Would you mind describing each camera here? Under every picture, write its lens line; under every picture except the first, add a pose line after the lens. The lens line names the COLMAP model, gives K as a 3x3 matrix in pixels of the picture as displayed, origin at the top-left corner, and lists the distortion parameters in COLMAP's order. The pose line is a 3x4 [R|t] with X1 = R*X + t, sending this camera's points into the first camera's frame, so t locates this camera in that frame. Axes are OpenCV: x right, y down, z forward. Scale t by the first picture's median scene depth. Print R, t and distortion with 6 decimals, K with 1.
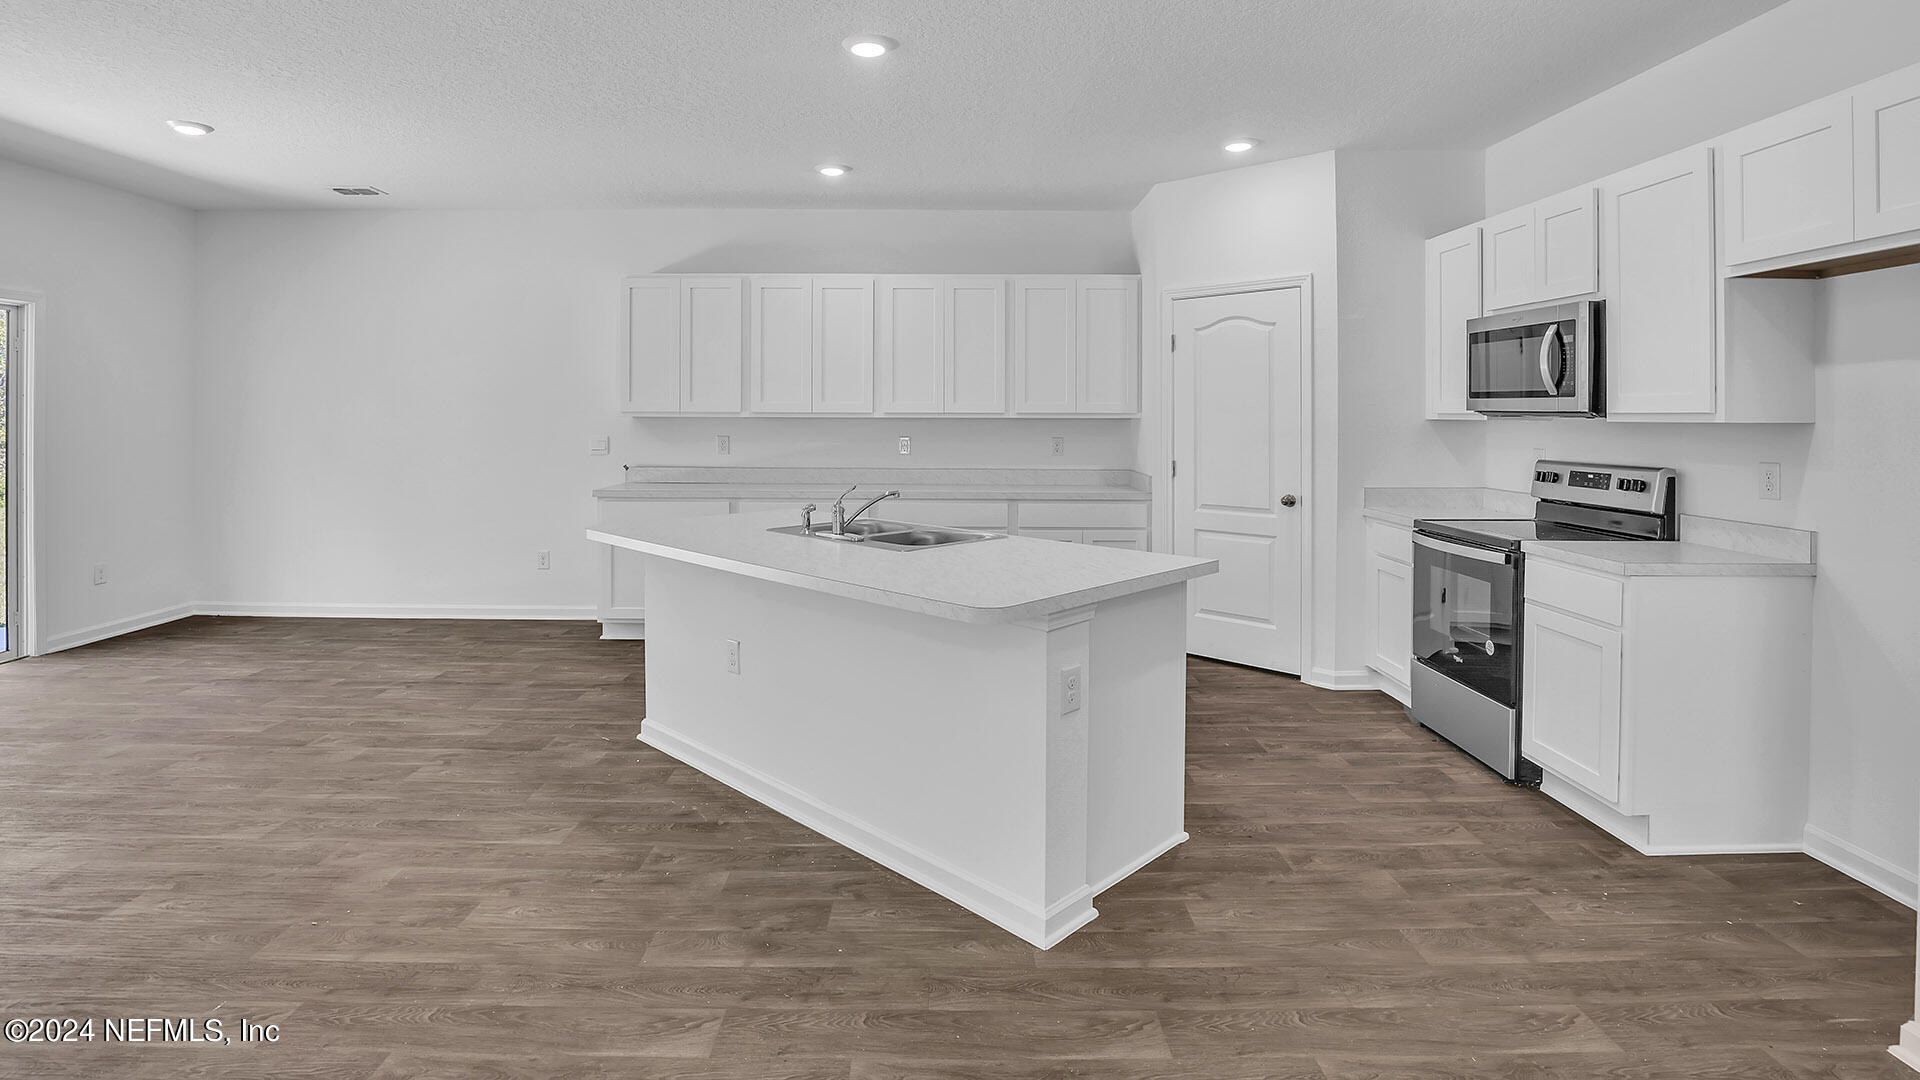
lens RADIAL K [[935.3, 0, 921.3], [0, 935.3, 447.5], [0, 0, 1]] dist [-0.031677, 0.001052]
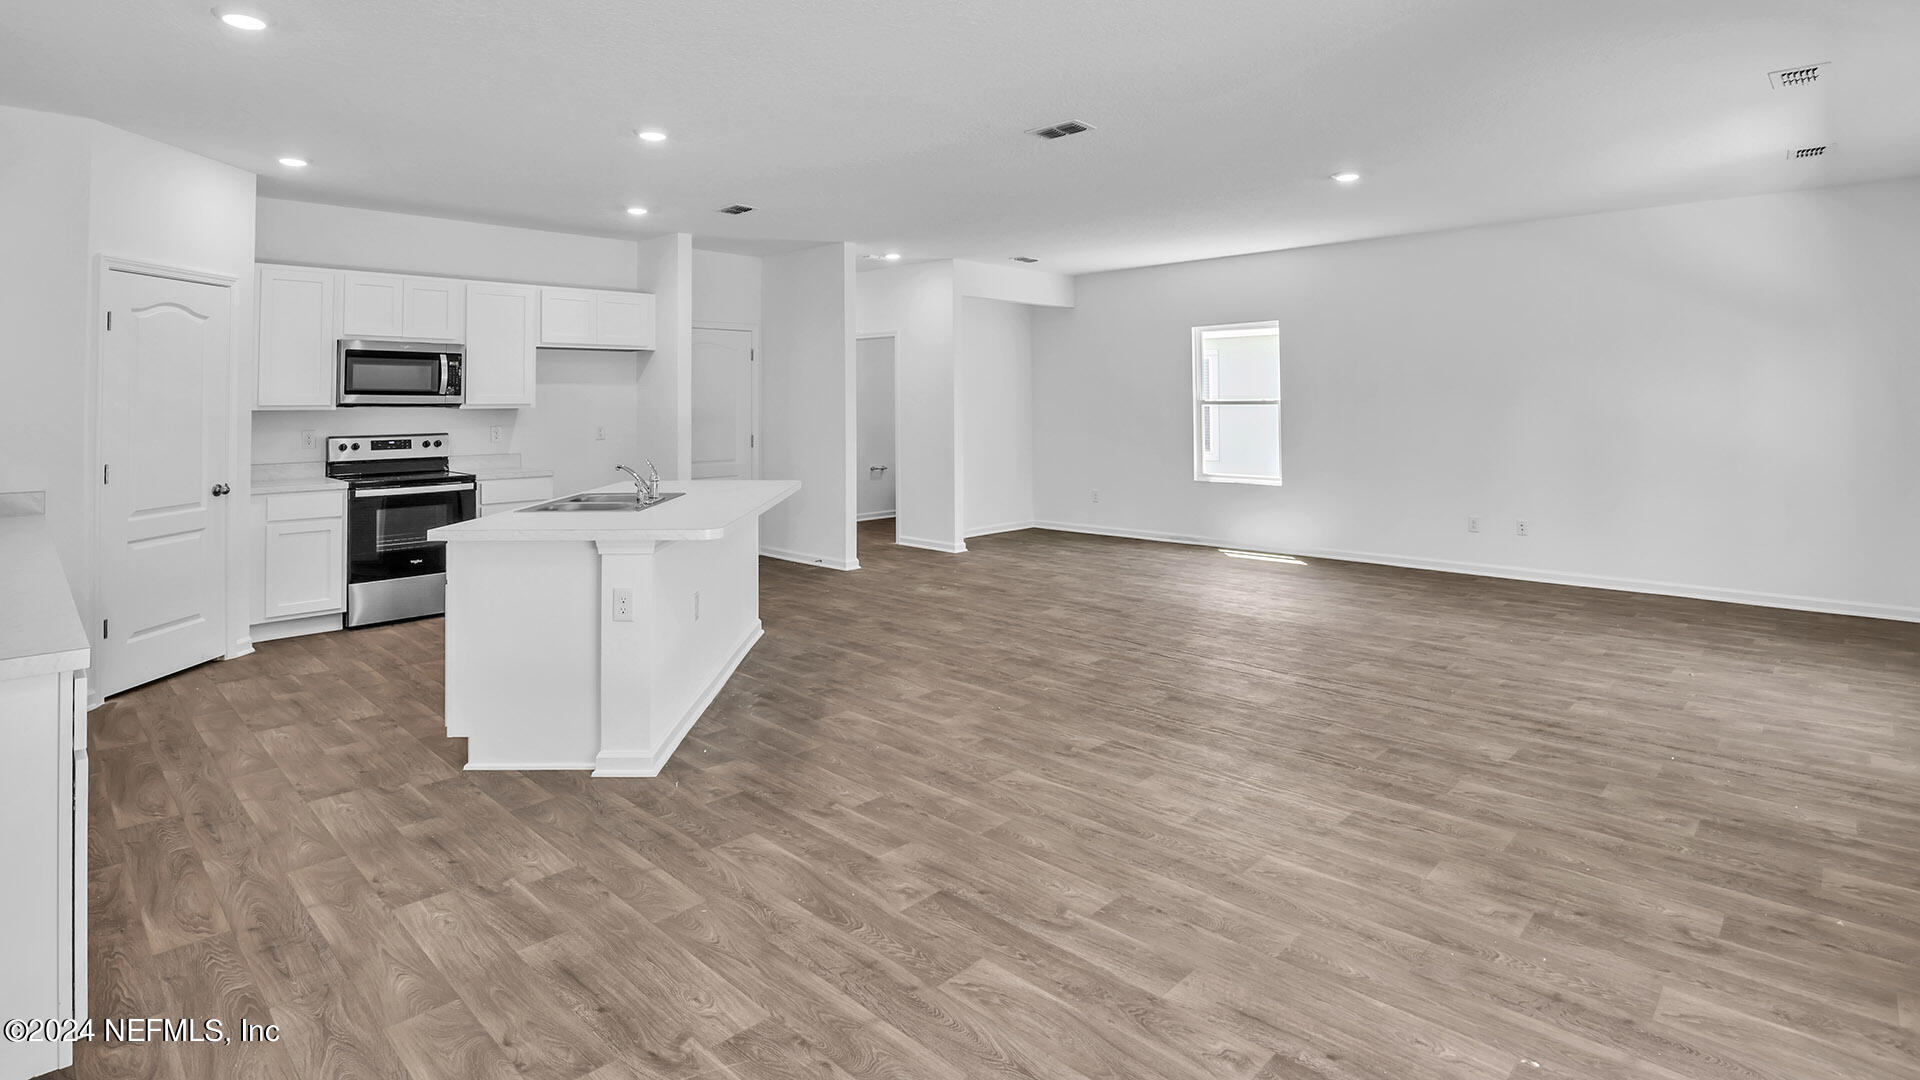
lens RADIAL K [[935.3, 0, 963.7], [0, 935.3, 538.9], [0, 0, 1]] dist [-0.031677, 0.001052]
pose [[-0.737721, -0.099216, 0.667775, -1.298934], [0.023012, 0.984872, 0.171751, -0.066720], [-0.674713, 0.142071, -0.724277, 1.681432]]
